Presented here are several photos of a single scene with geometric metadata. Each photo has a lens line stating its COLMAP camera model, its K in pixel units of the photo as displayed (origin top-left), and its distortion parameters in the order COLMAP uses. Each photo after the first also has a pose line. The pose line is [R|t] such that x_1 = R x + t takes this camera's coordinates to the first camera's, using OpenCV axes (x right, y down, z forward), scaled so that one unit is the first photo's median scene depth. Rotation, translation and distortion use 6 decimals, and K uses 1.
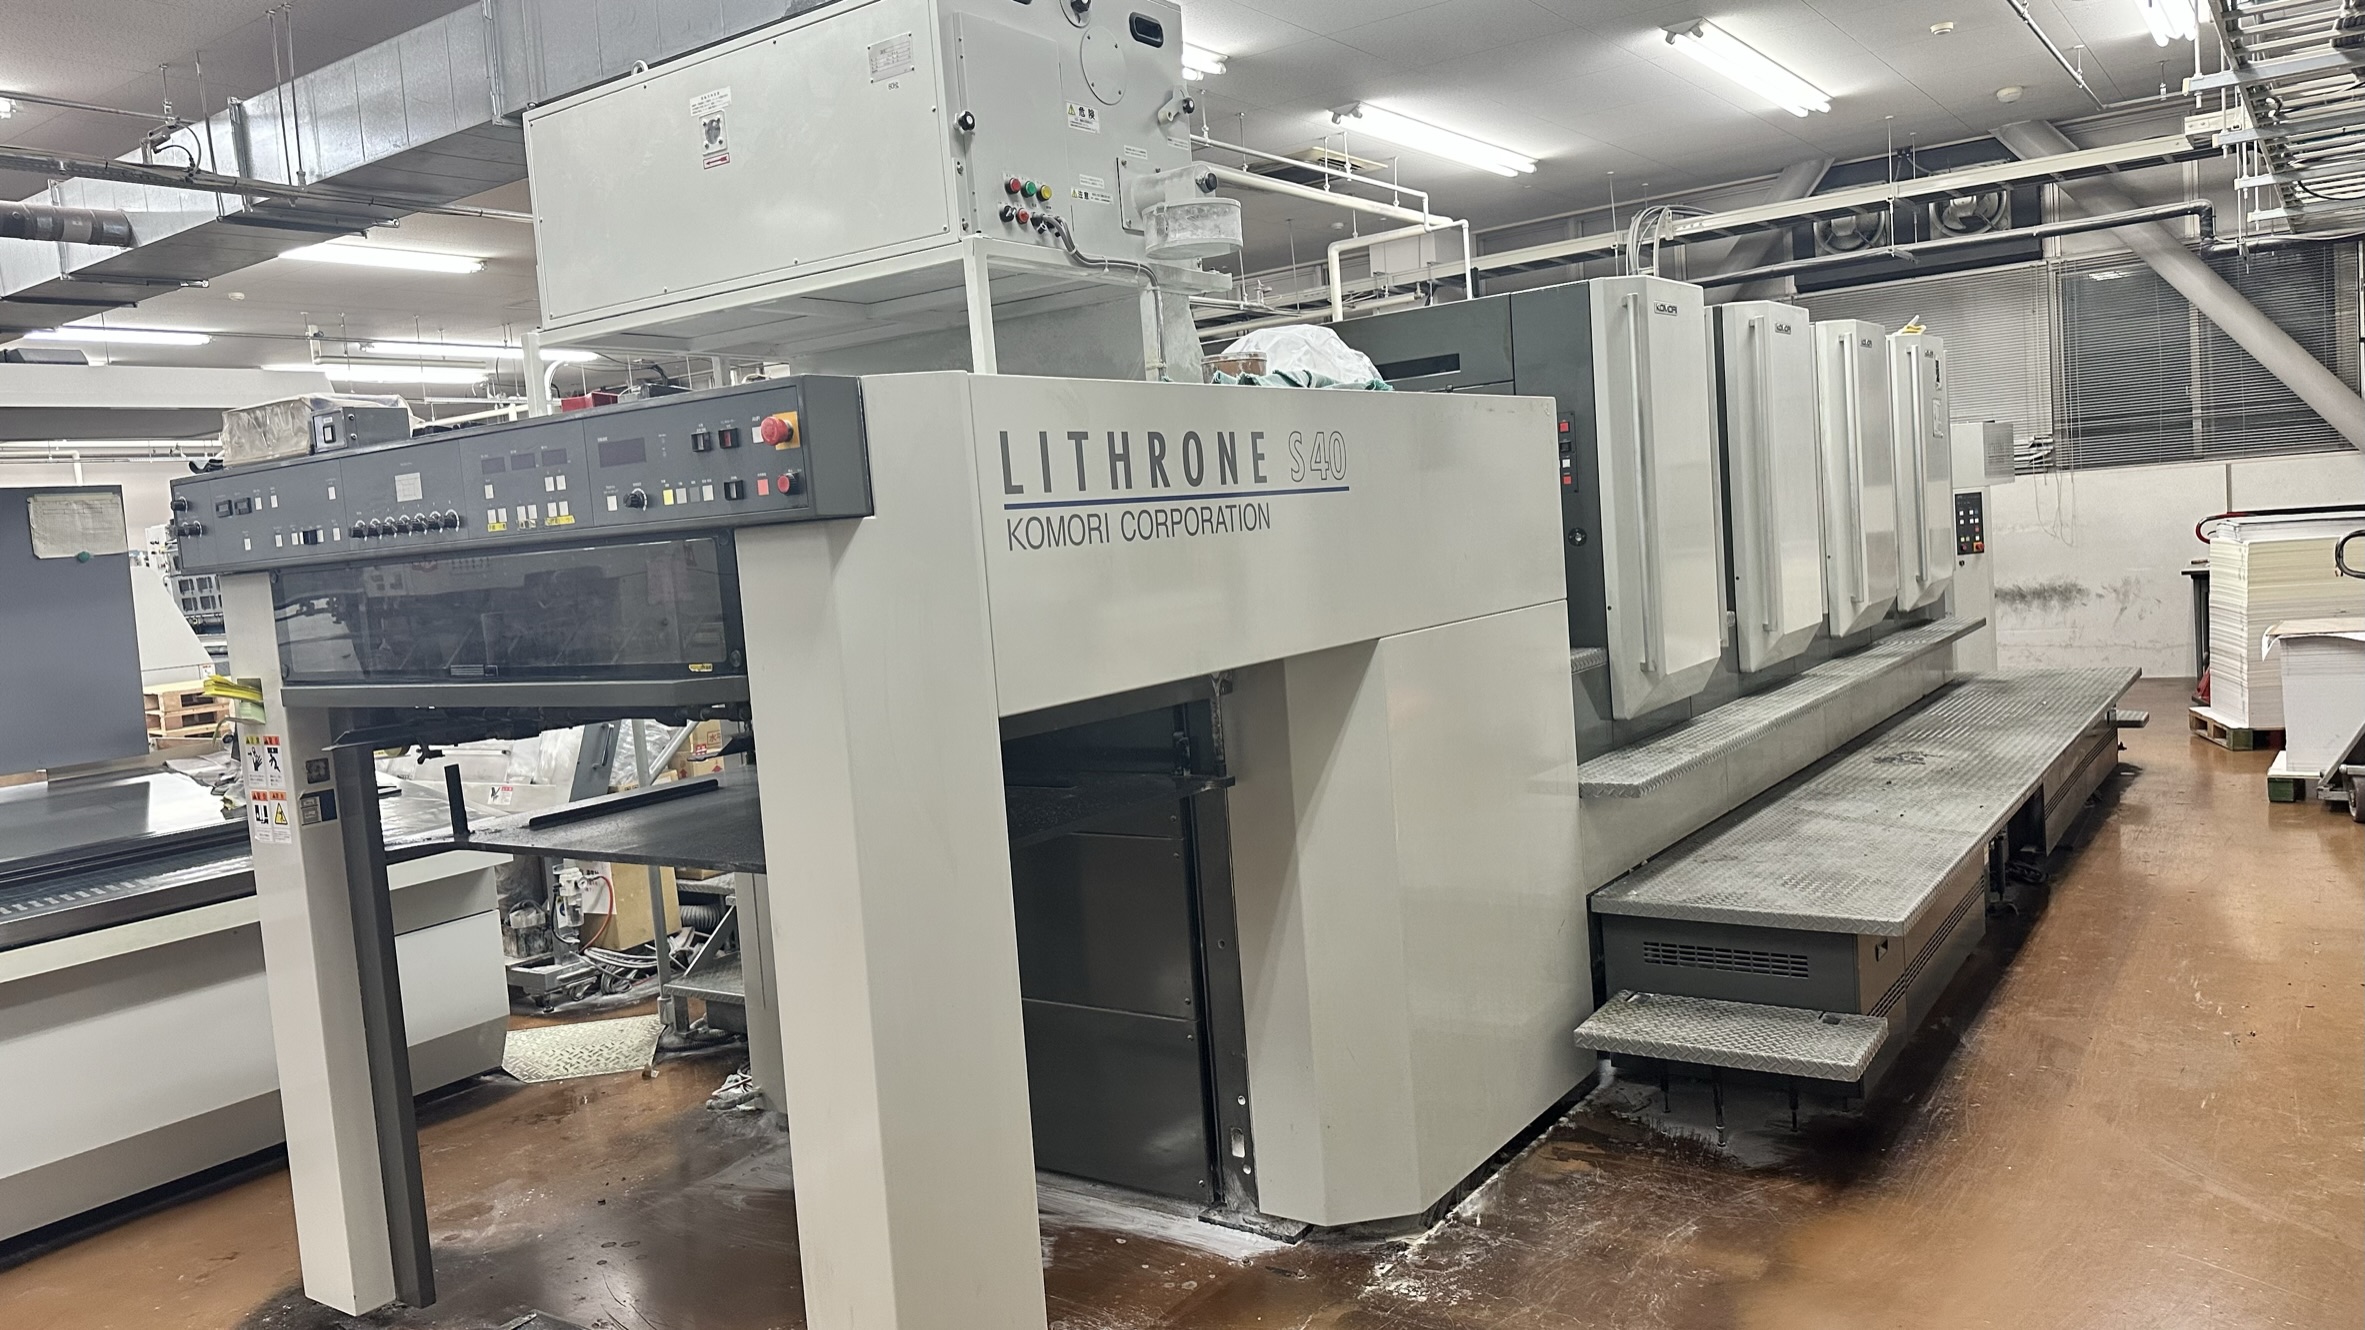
lens RADIAL K [[1693.4, 0, 1165.5], [0, 1693.4, 663.1], [0, 0, 1]] dist [0.058503, -0.067958]
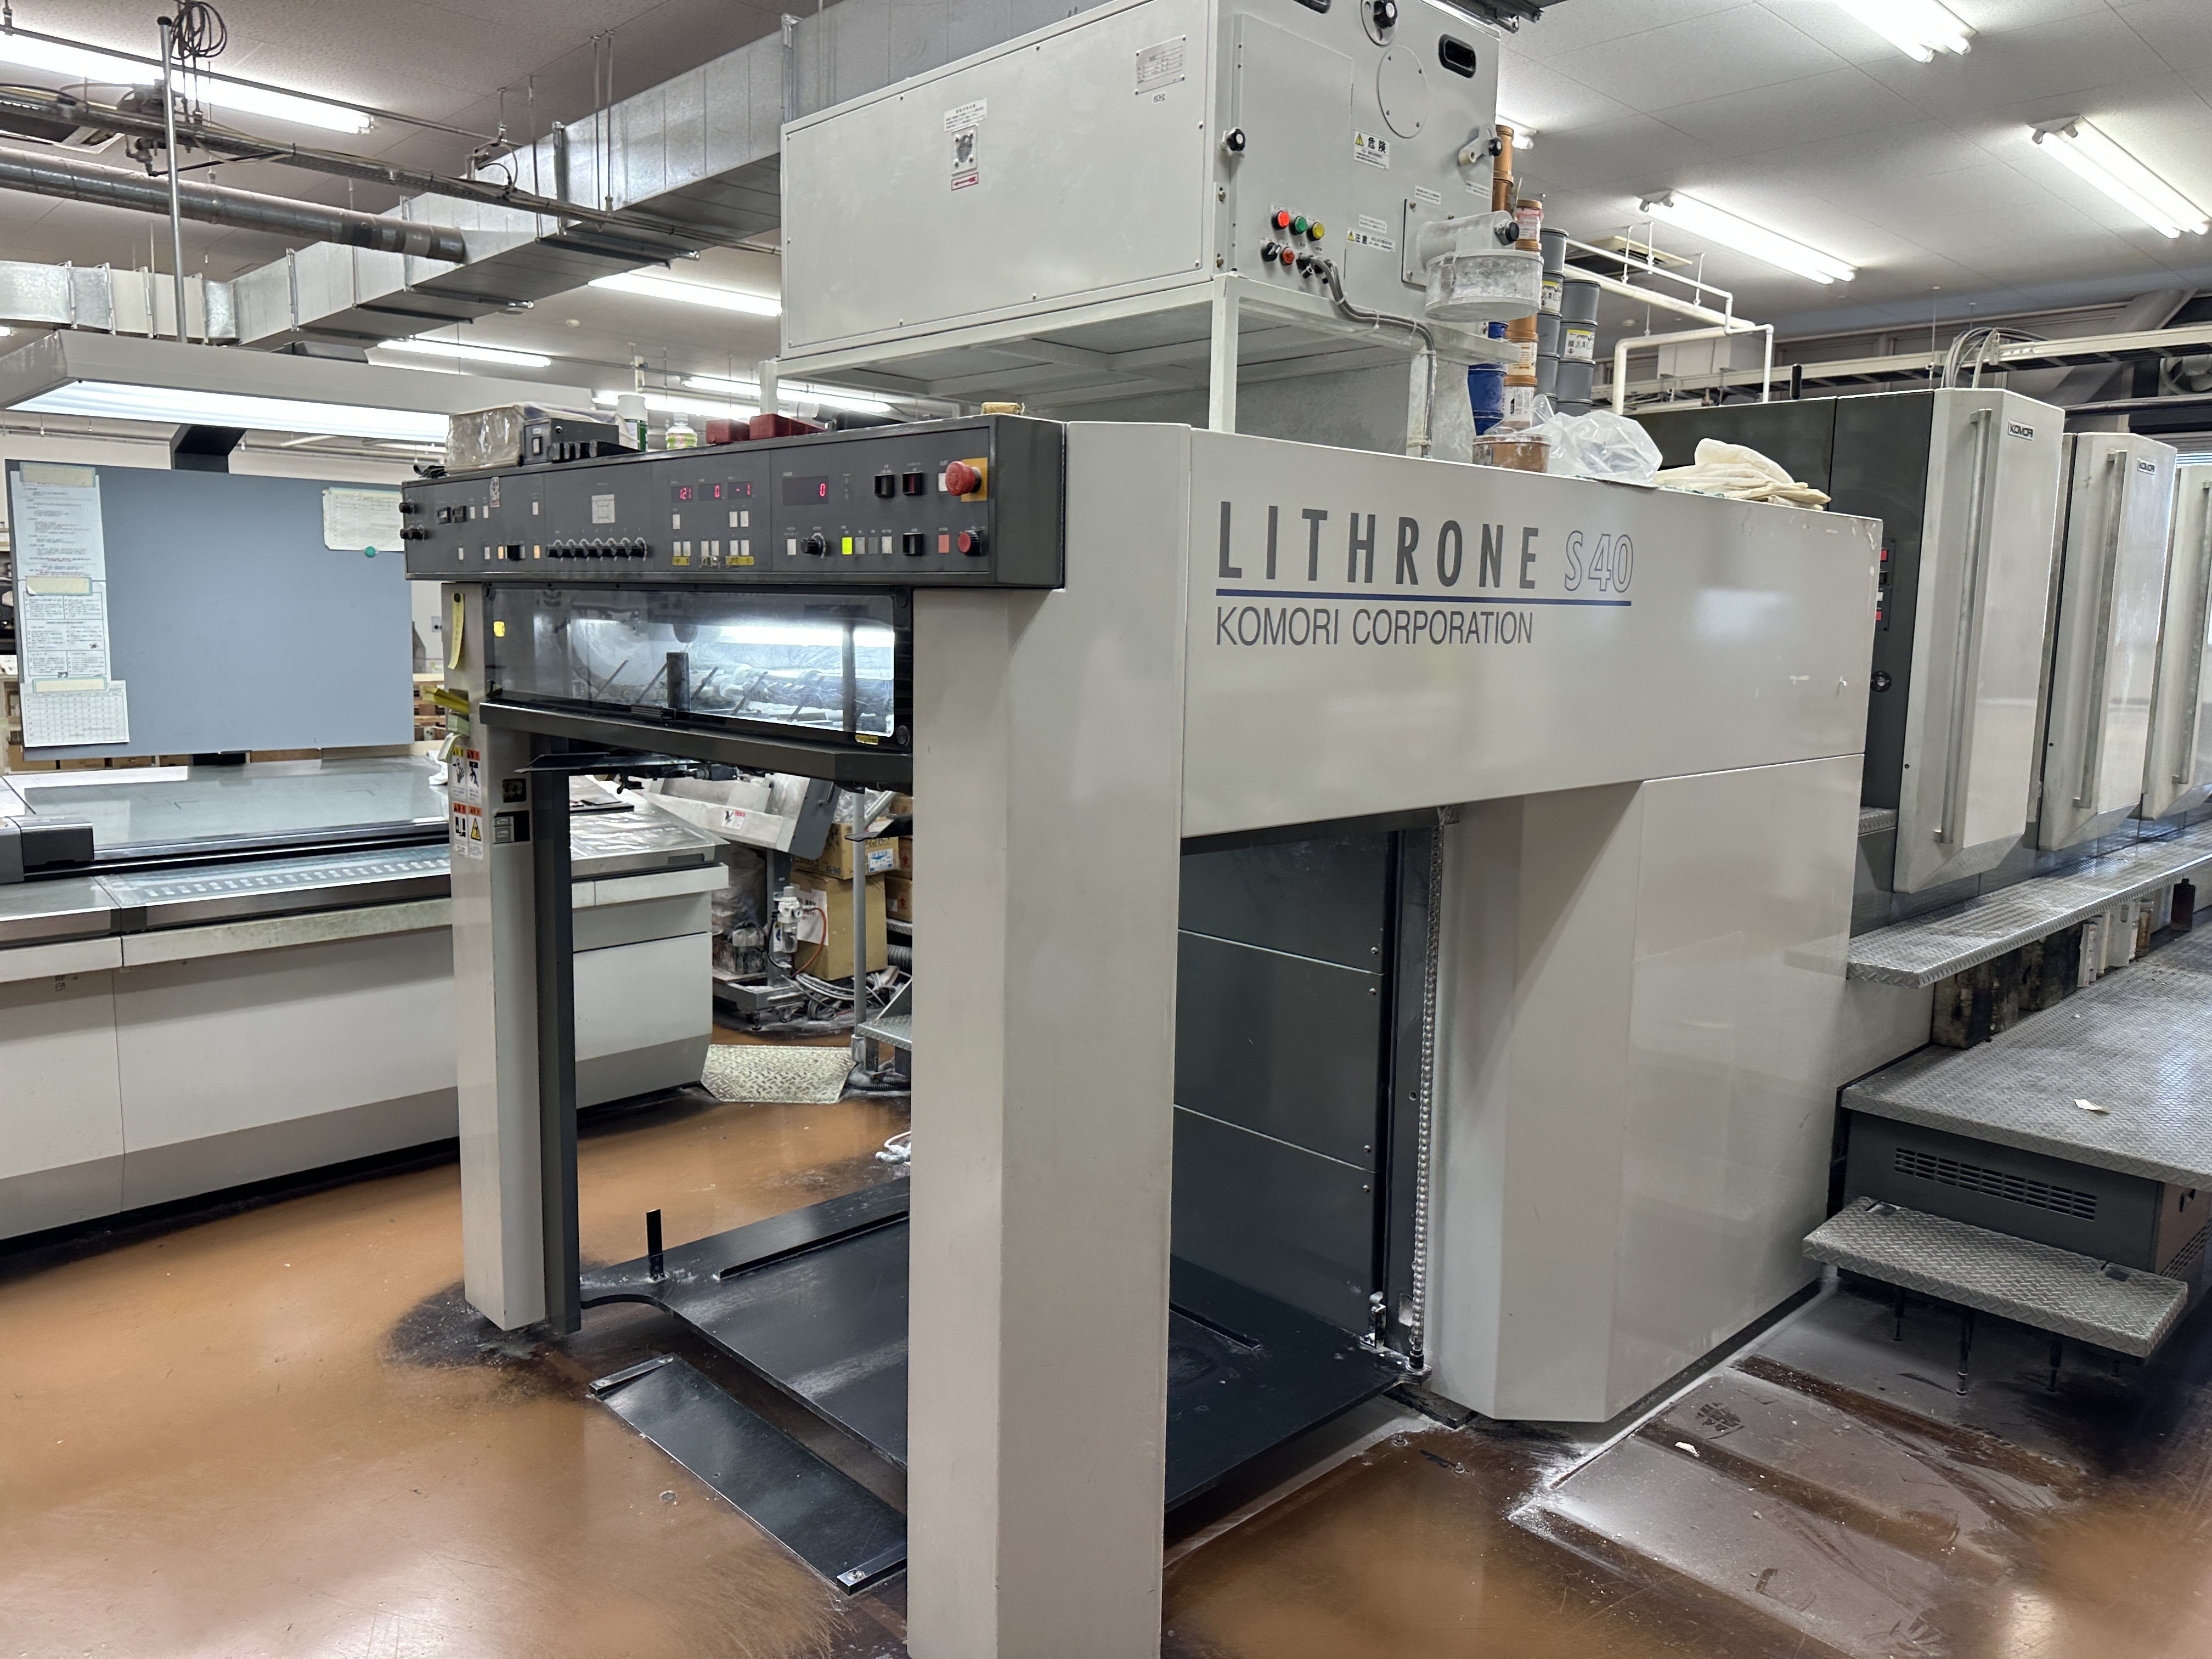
lens RADIAL K [[1578.0, 0, 1116.0], [0, 1578.0, 834.9], [0, 0, 1]] dist [0.065589, -0.084656]
pose [[0.979022, 0.120422, -0.164358, 0.000082], [-0.109454, 0.991214, 0.074267, -0.016227], [0.171858, -0.054719, 0.983601, 0.136058]]
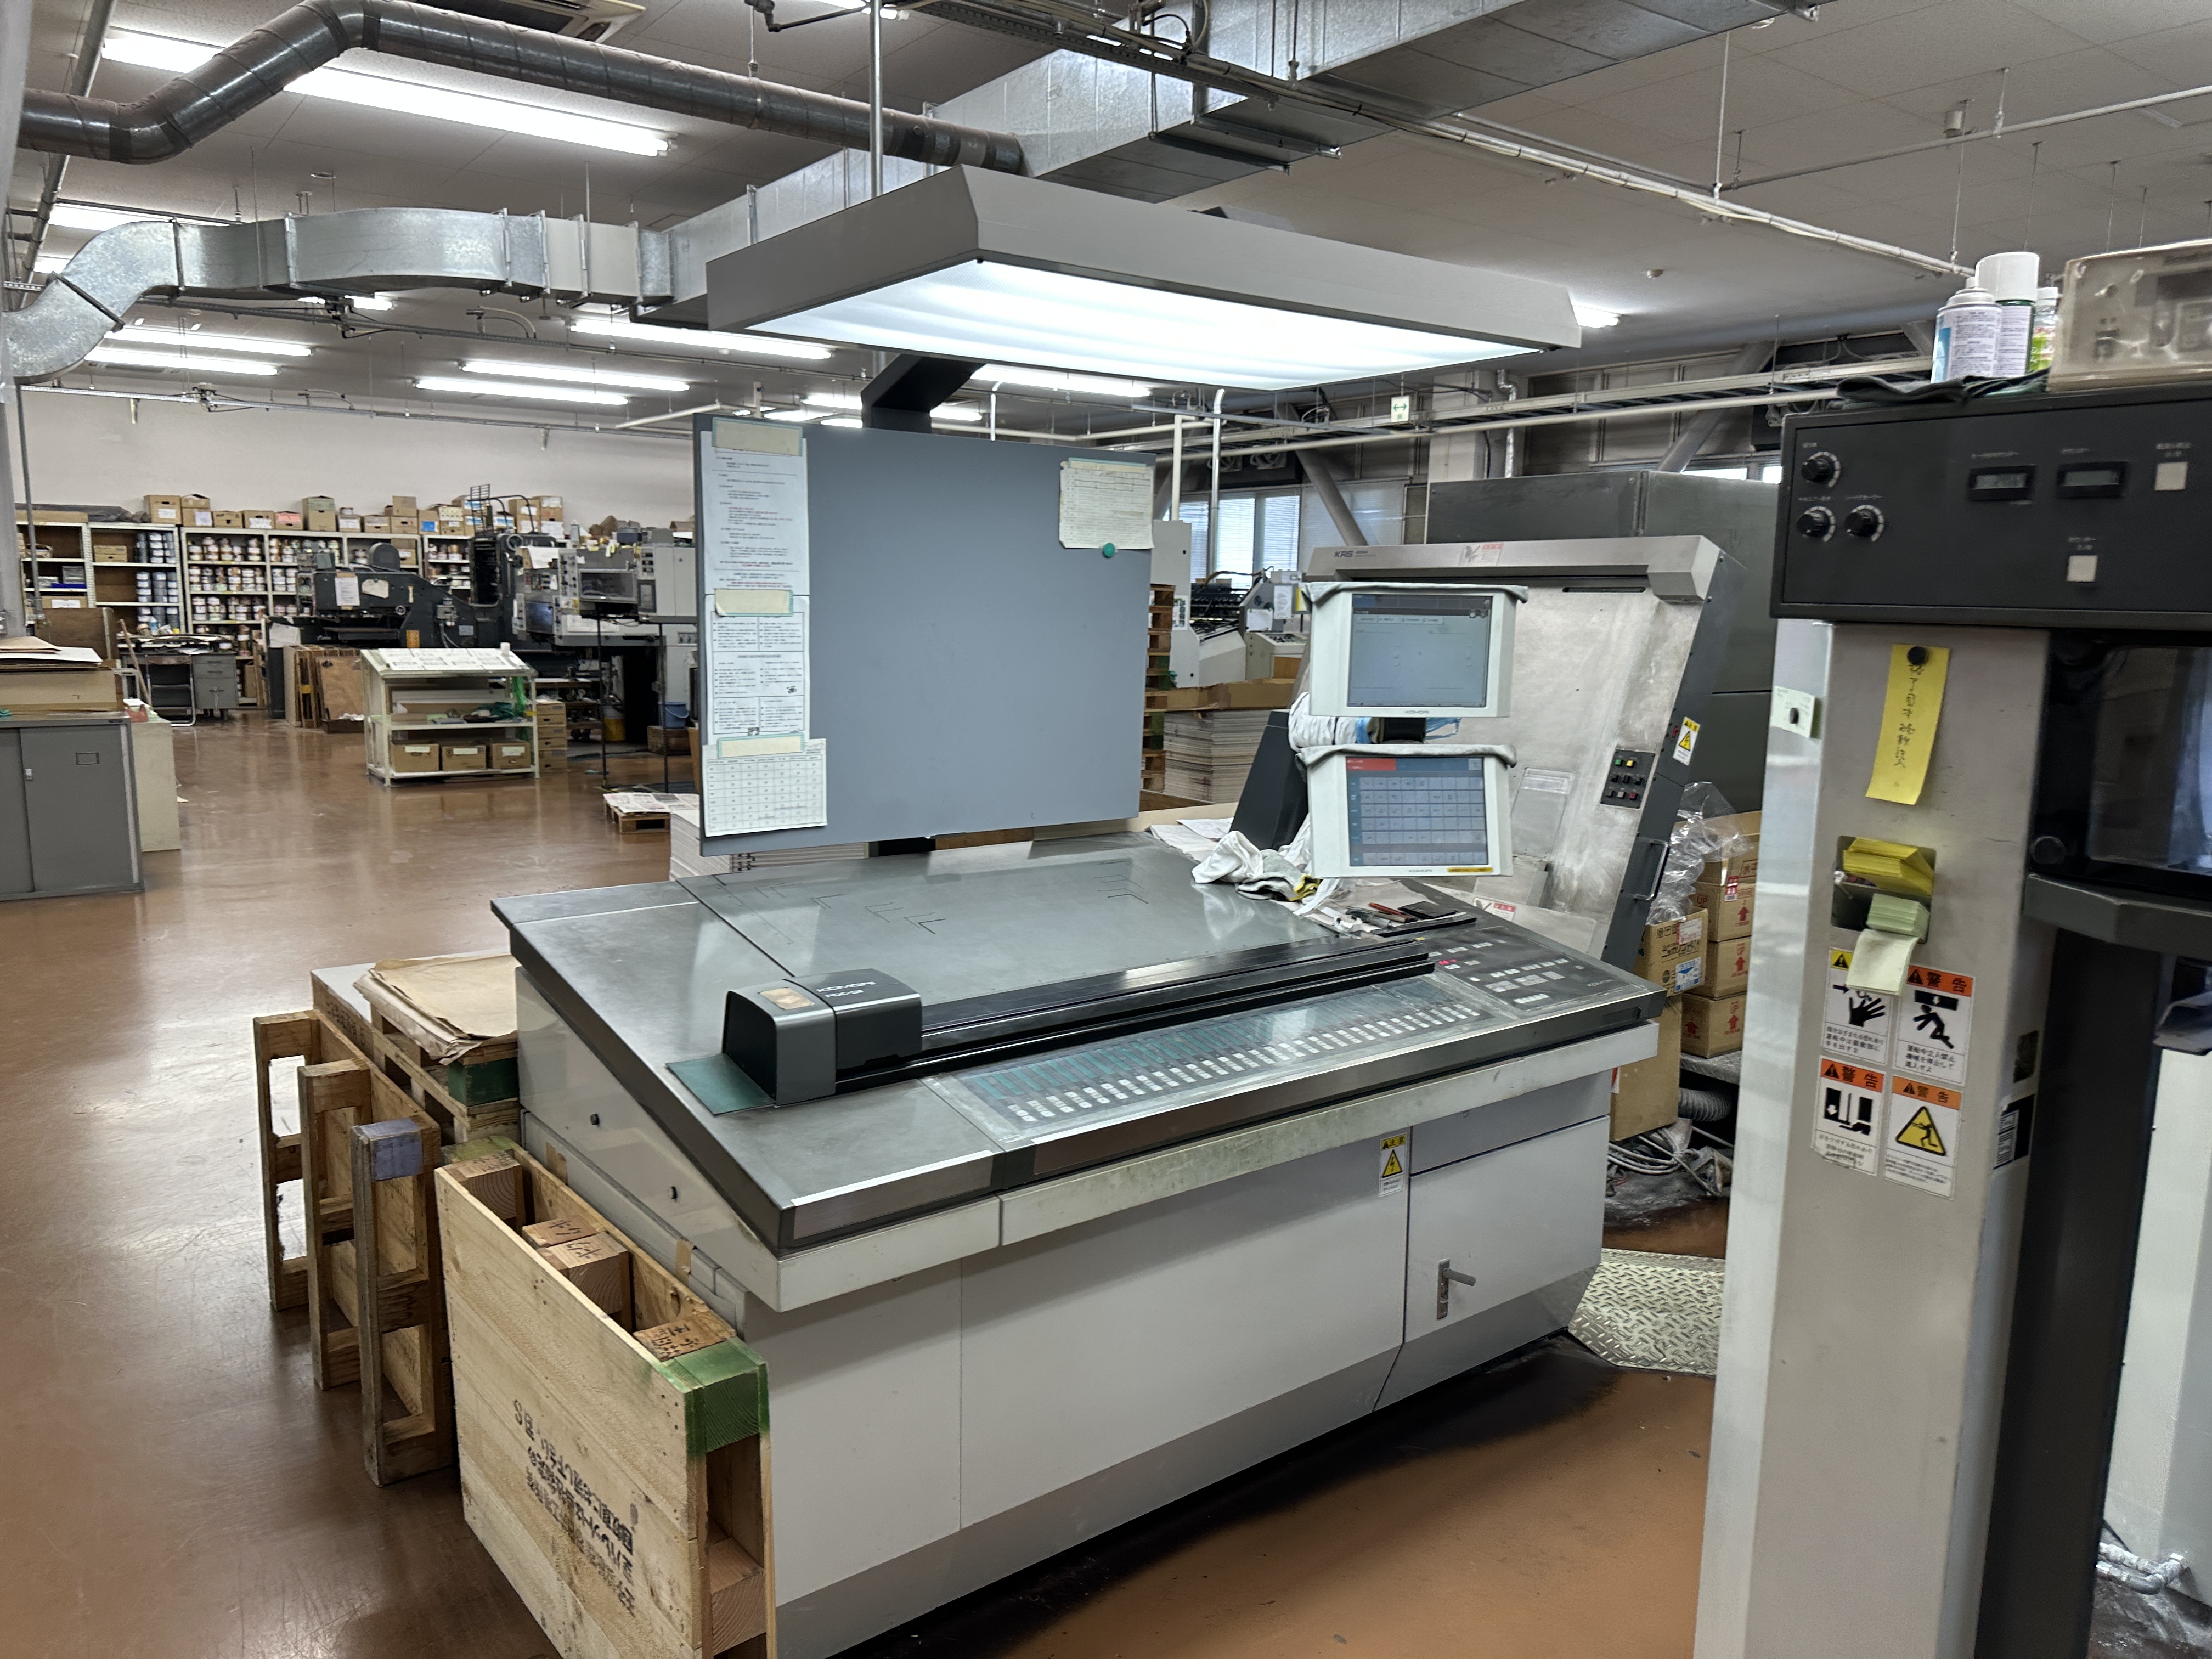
lens RADIAL K [[1578.0, 0, 1096.6], [0, 1578.0, 866.6], [0, 0, 1]] dist [0.065589, -0.084656]
pose [[0.942444, 0.150613, -0.298523, -0.544448], [-0.118421, 0.985285, 0.123245, -0.013199], [0.312692, -0.080800, 0.946412, 0.446336]]
